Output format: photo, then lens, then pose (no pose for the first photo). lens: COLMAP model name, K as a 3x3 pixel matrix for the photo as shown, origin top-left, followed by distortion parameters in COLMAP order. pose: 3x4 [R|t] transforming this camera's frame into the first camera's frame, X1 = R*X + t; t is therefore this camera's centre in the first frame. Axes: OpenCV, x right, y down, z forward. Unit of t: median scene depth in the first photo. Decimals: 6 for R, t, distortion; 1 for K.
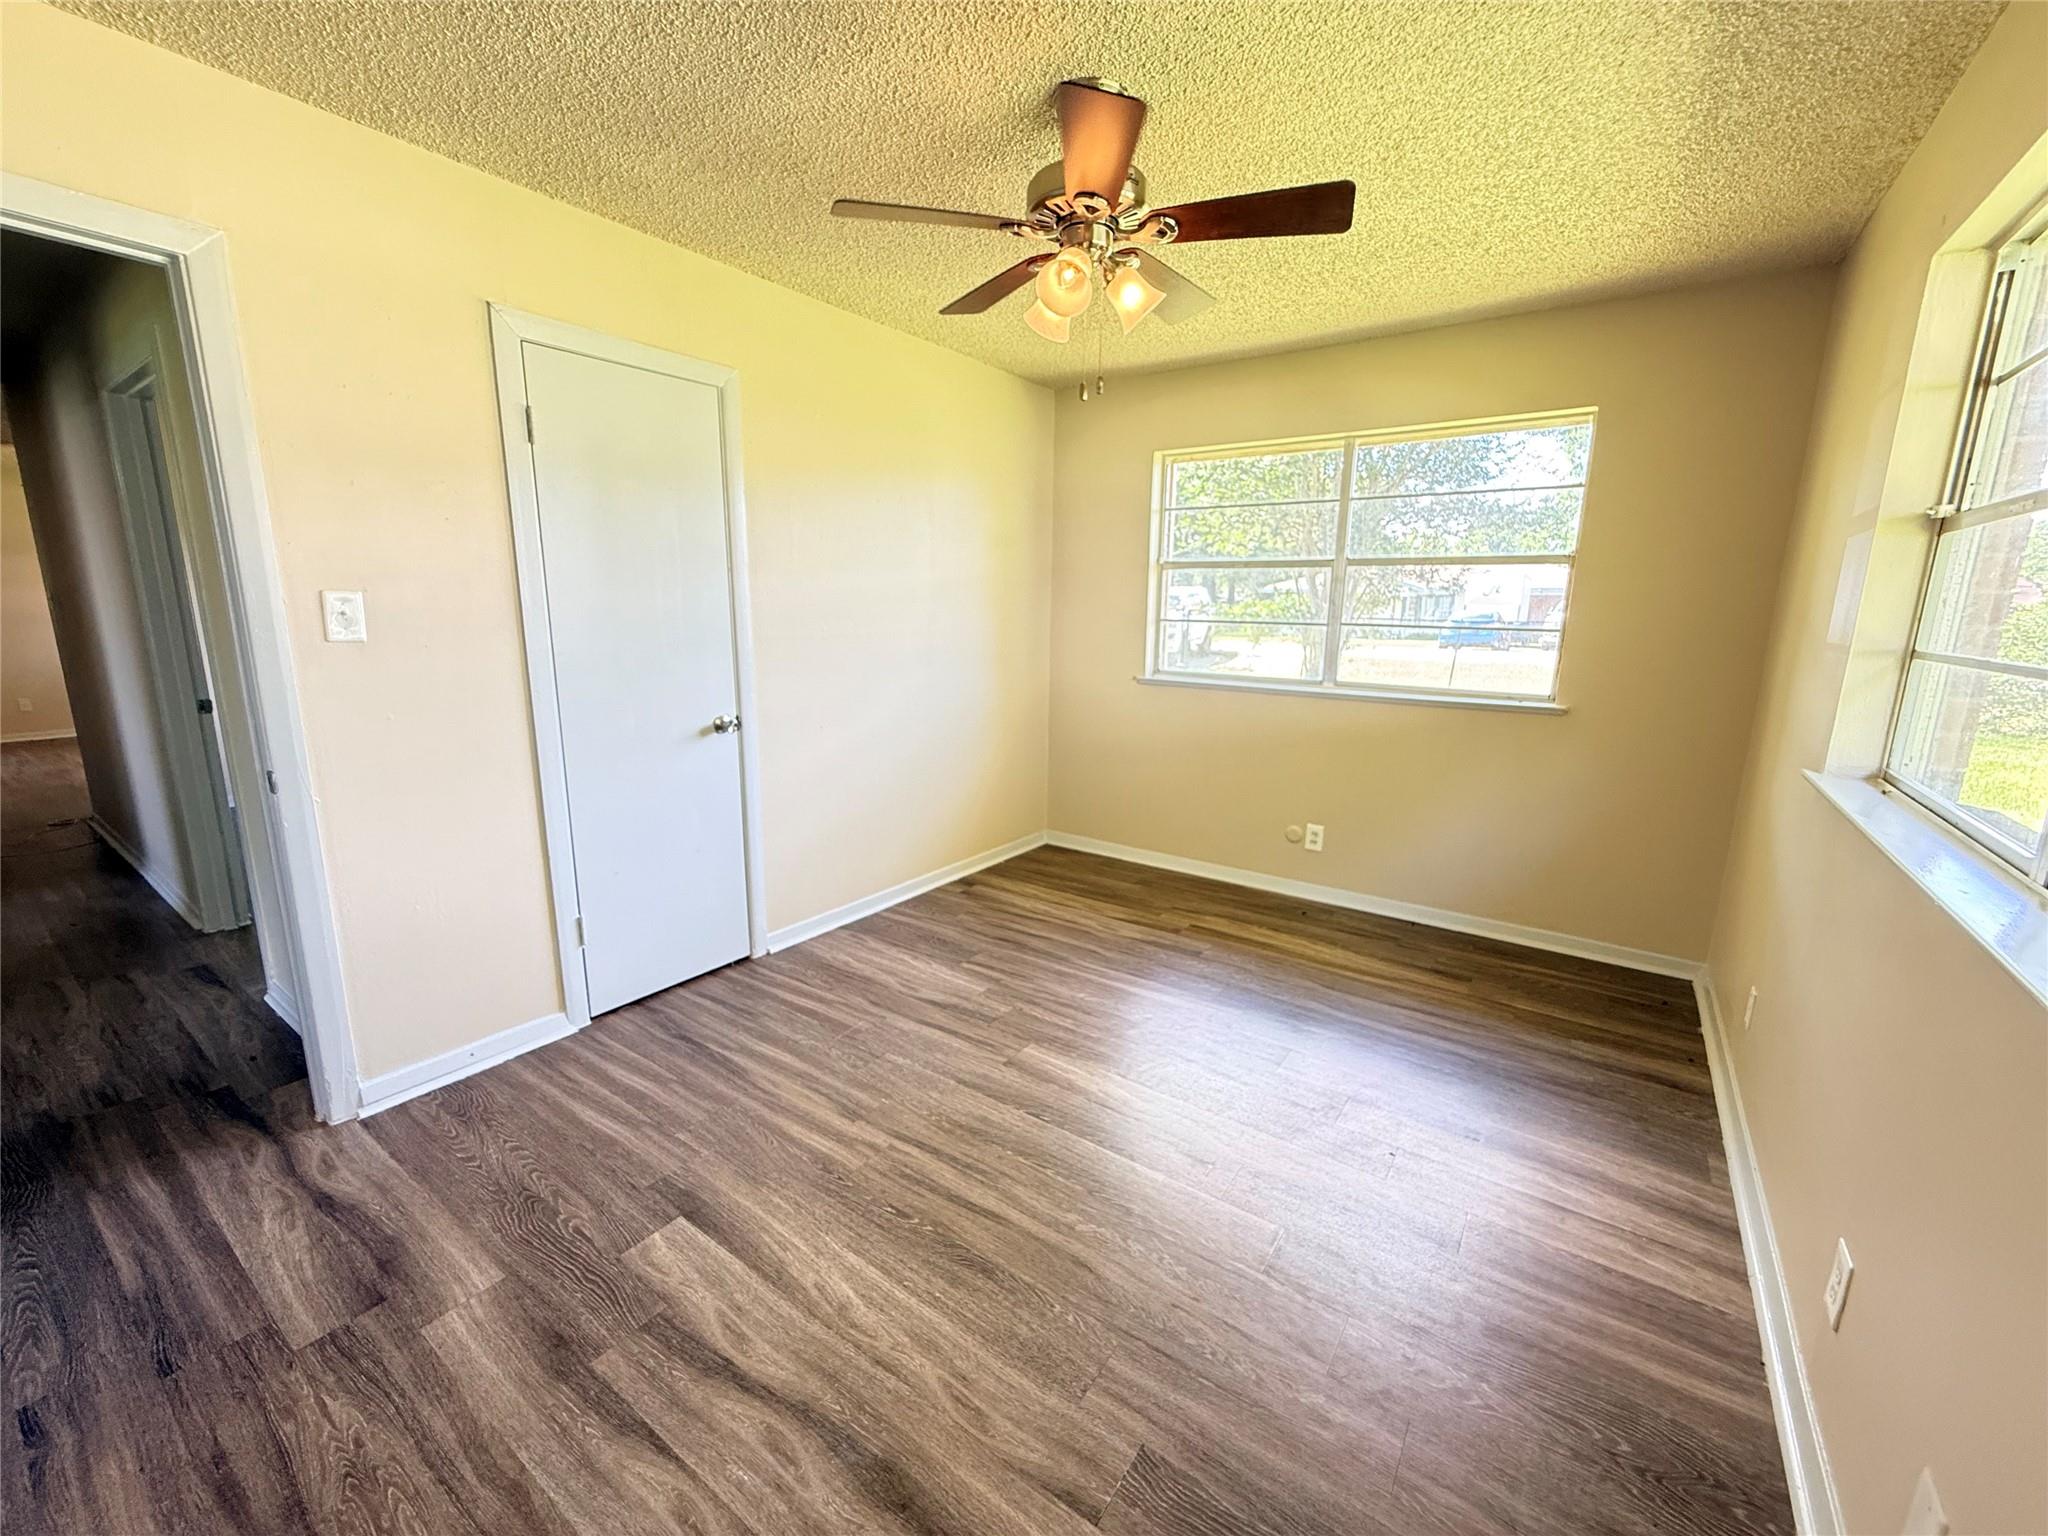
lens RADIAL K [[818.2, 0, 1024.0], [0, 818.2, 768.0], [0, 0, 1]] dist [-0.000926, -0.000354]
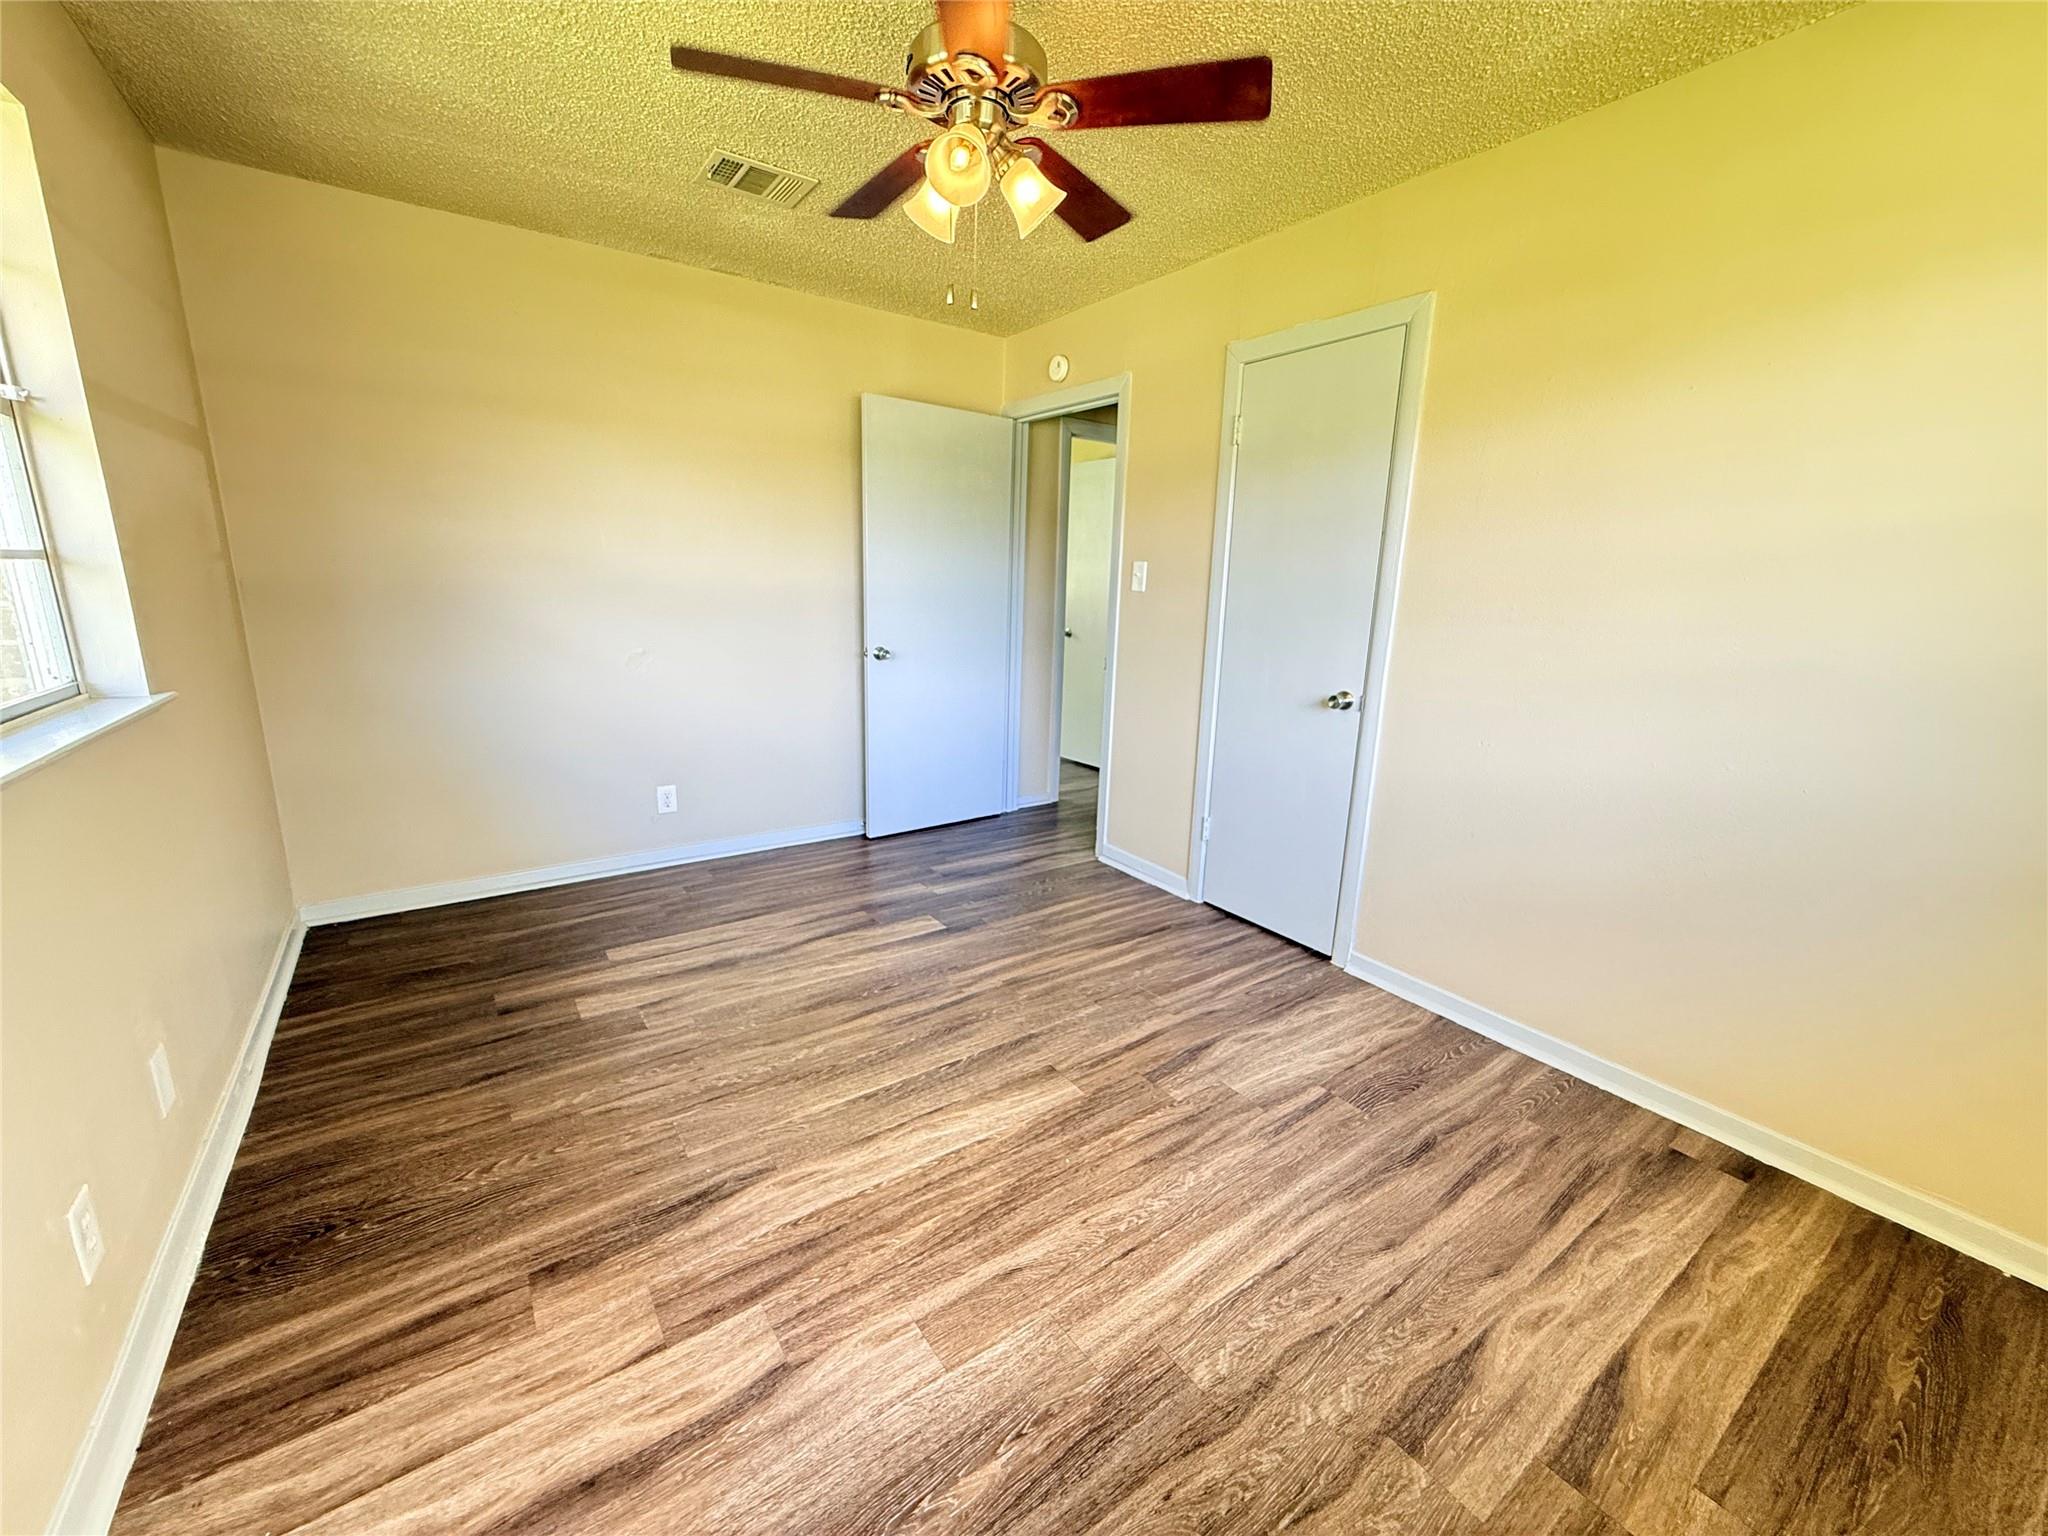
lens RADIAL K [[818.2, 0, 1024.0], [0, 818.2, 768.0], [0, 0, 1]] dist [-0.000926, -0.000354]
pose [[-0.330124, 0.191380, -0.924333, 0.692486], [-0.220195, 0.936602, 0.272563, -0.170802], [0.917895, 0.293513, -0.267054, 1.020143]]
